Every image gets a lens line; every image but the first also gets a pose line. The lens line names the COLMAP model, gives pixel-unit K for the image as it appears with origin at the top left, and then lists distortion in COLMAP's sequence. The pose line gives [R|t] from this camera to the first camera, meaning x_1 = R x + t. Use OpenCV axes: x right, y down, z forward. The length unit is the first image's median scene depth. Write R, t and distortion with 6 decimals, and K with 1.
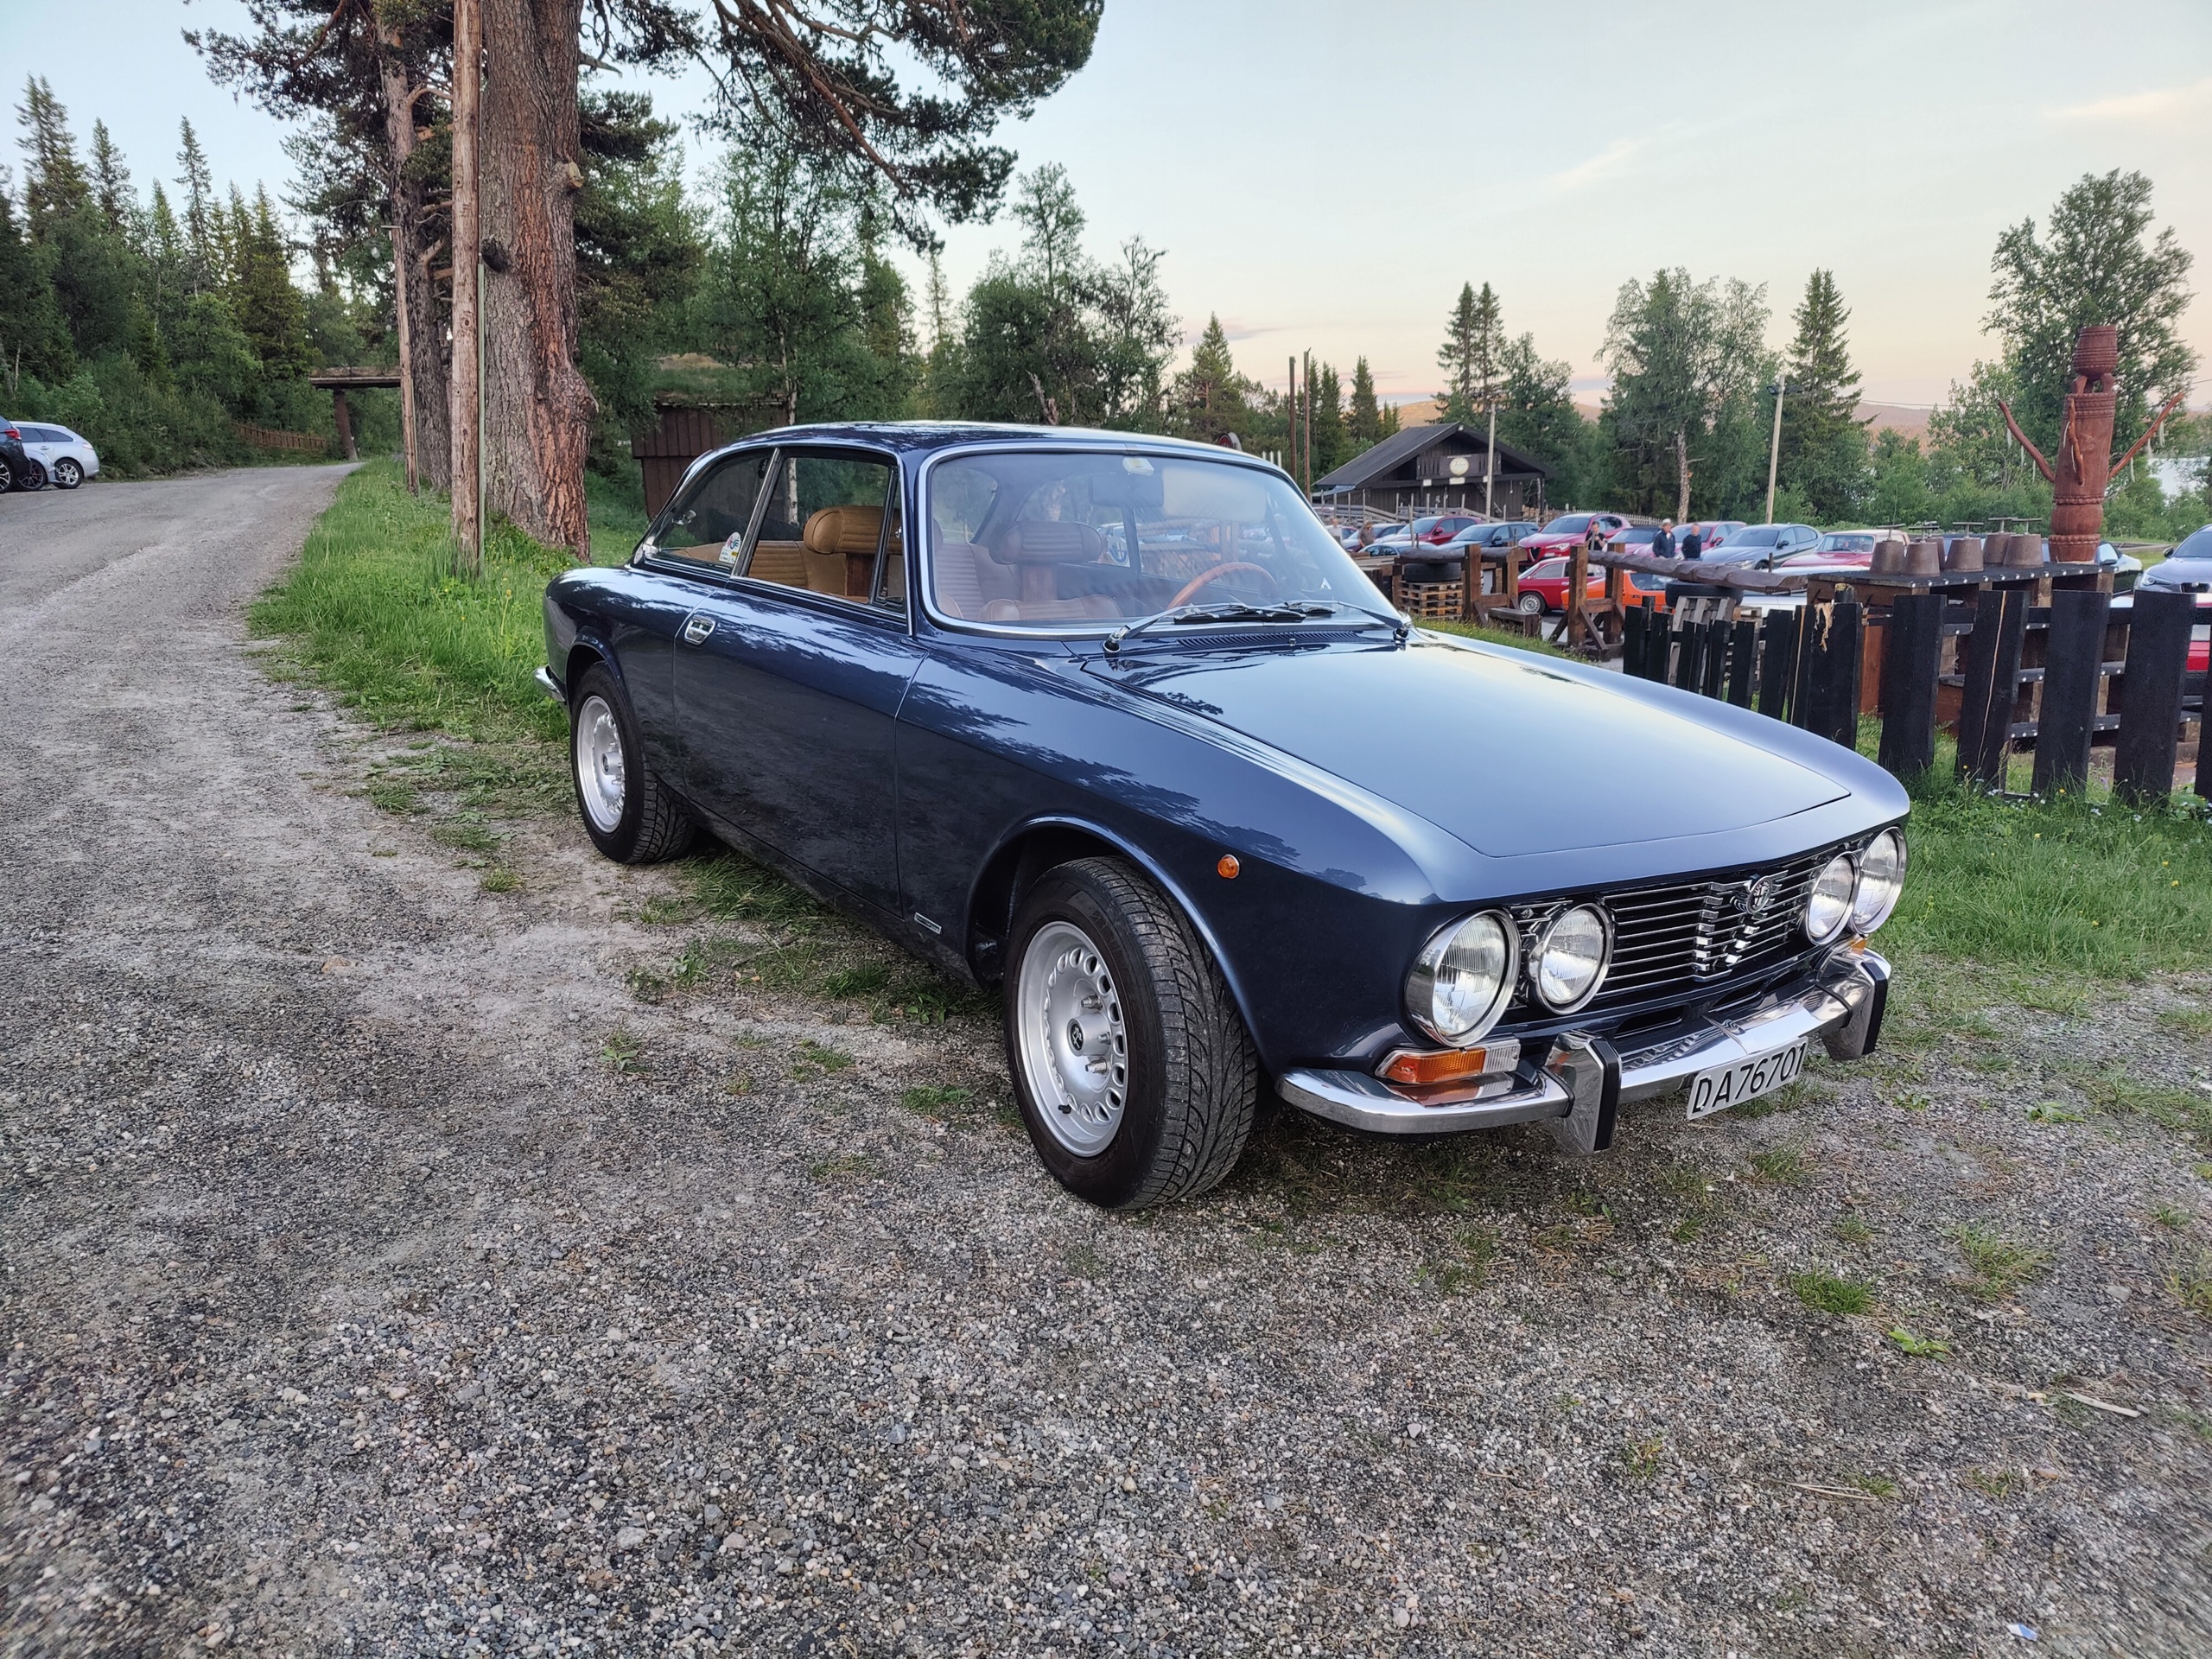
lens RADIAL K [[1509.2, 0, 1097.4], [0, 1509.2, 843.2], [0, 0, 1]] dist [0.026747, -0.034616]
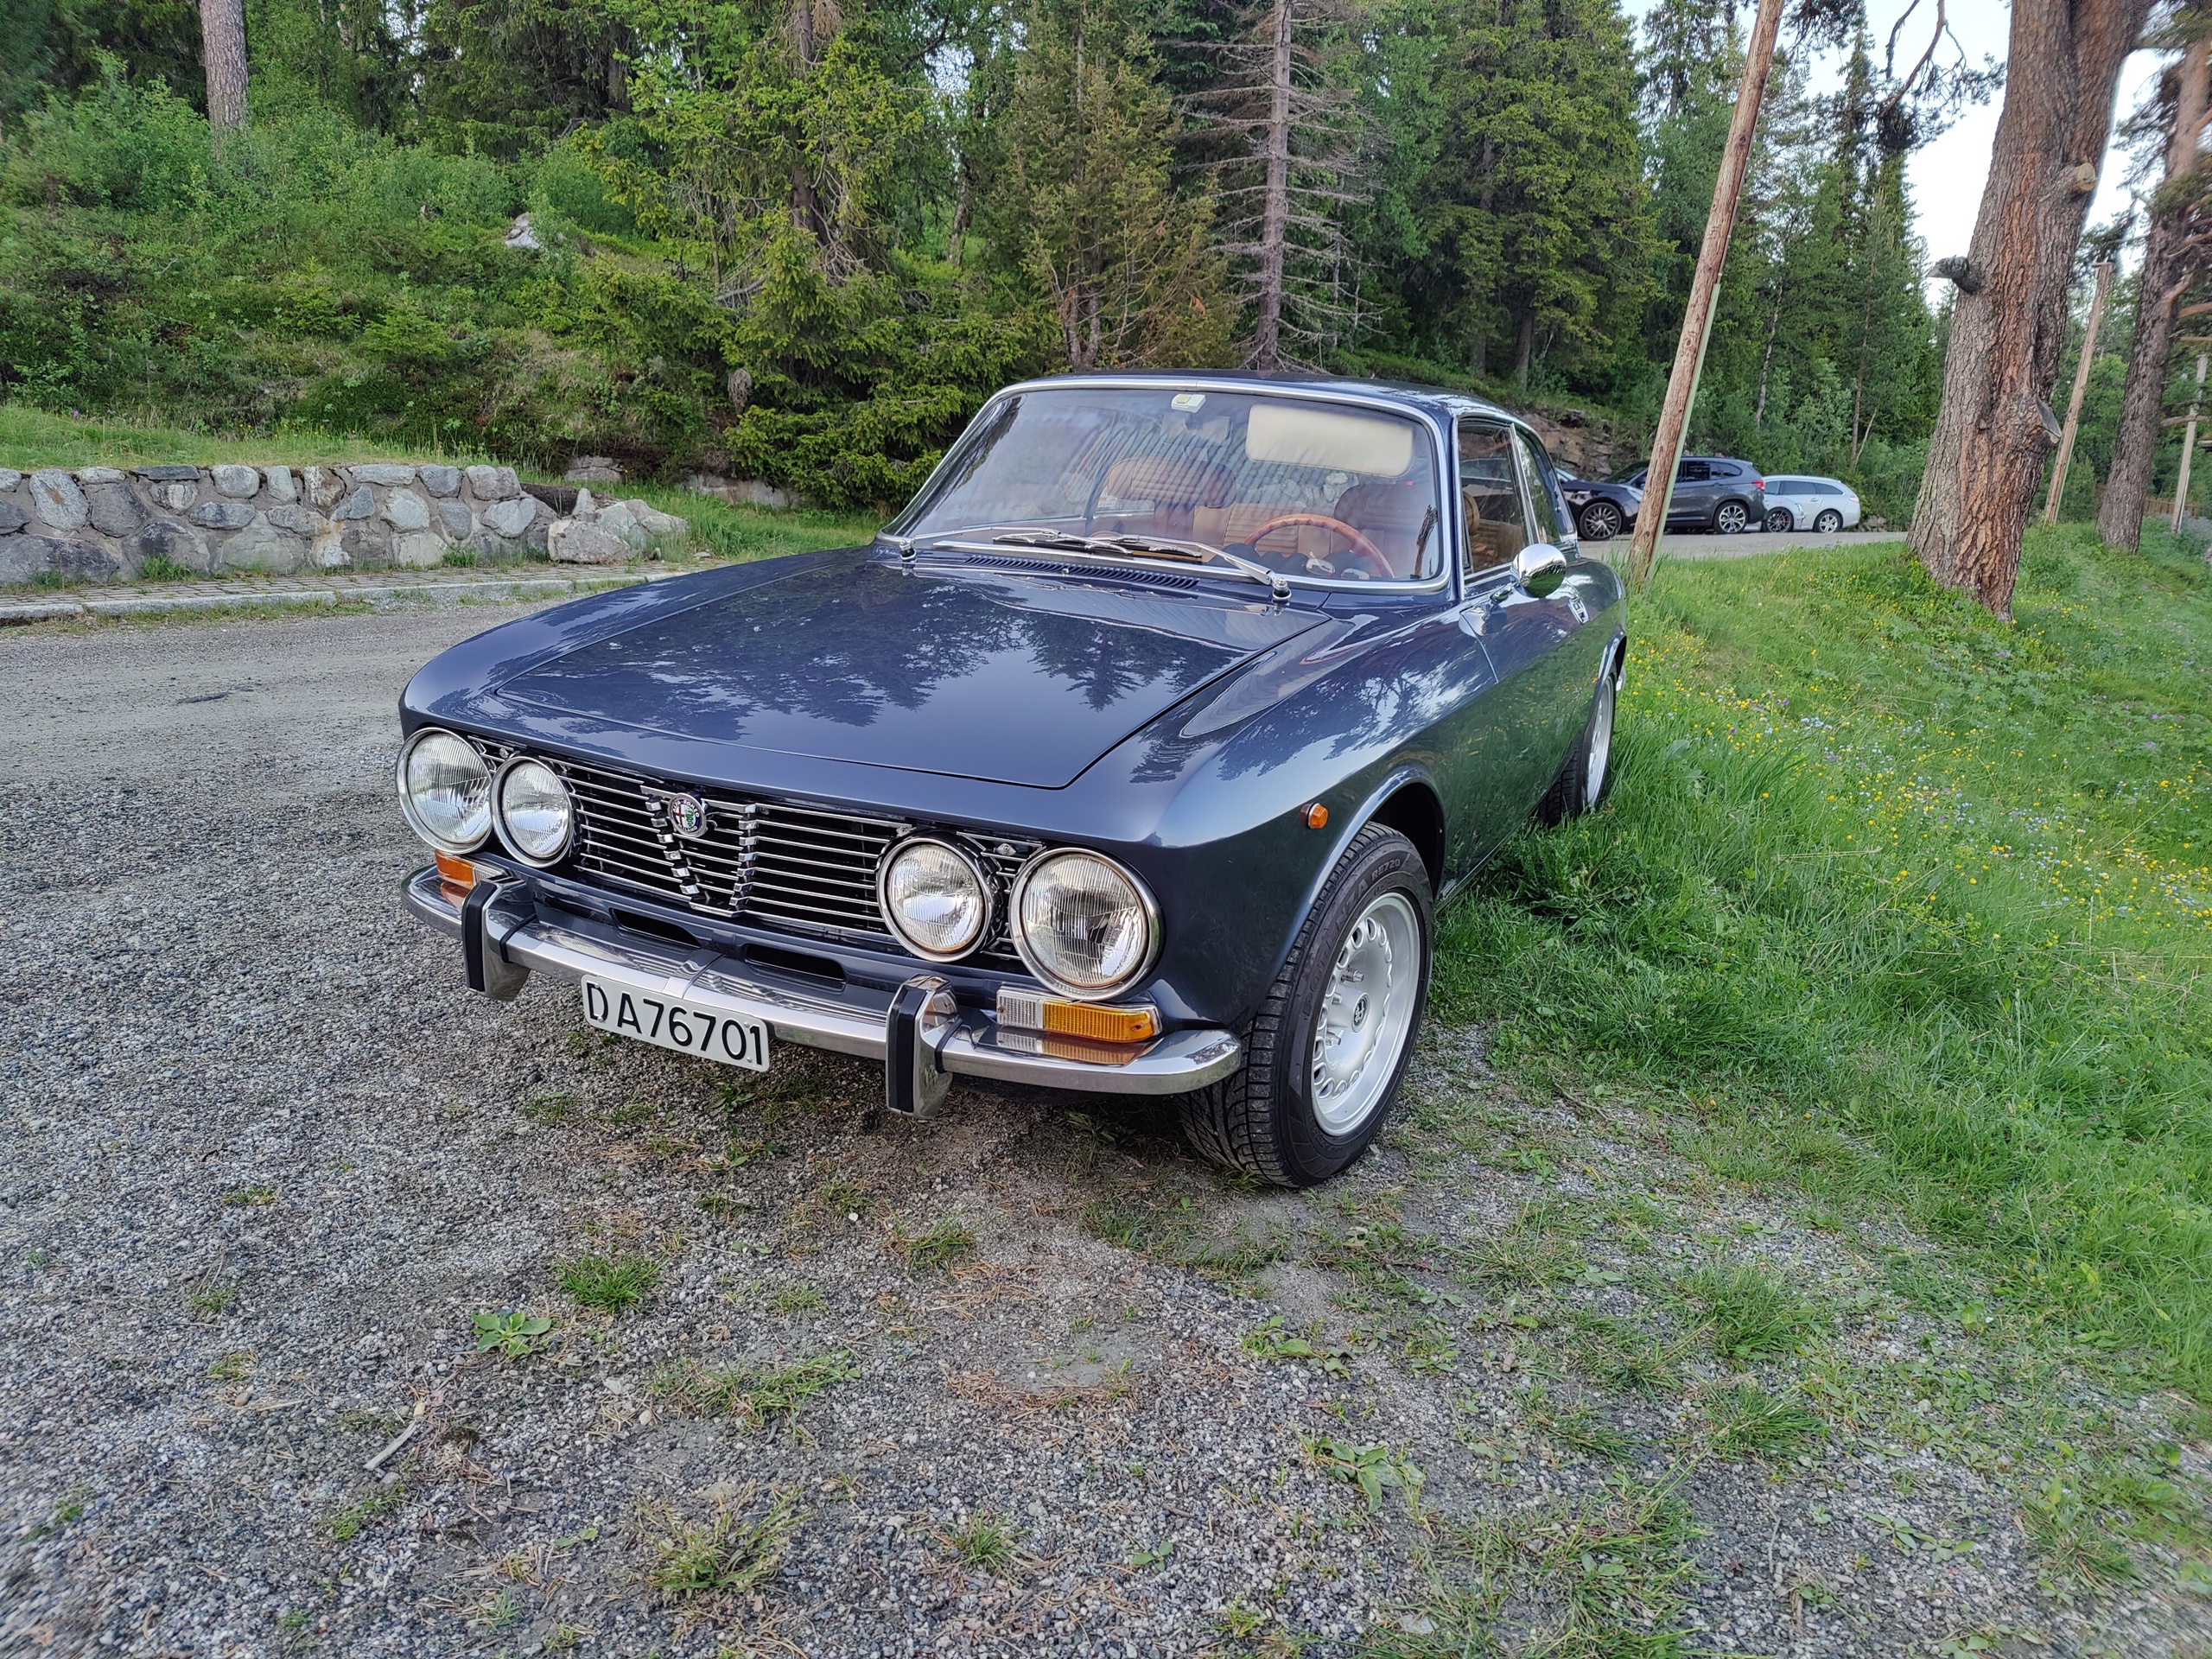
lens RADIAL K [[1509.2, 0, 1105.7], [0, 1509.2, 833.9], [0, 0, 1]] dist [0.026747, -0.034616]
pose [[0.465088, 0.202011, -0.861908, 0.224181], [-0.241811, 0.965580, 0.095827, -0.016669], [0.851599, 0.163850, 0.497928, 0.133299]]
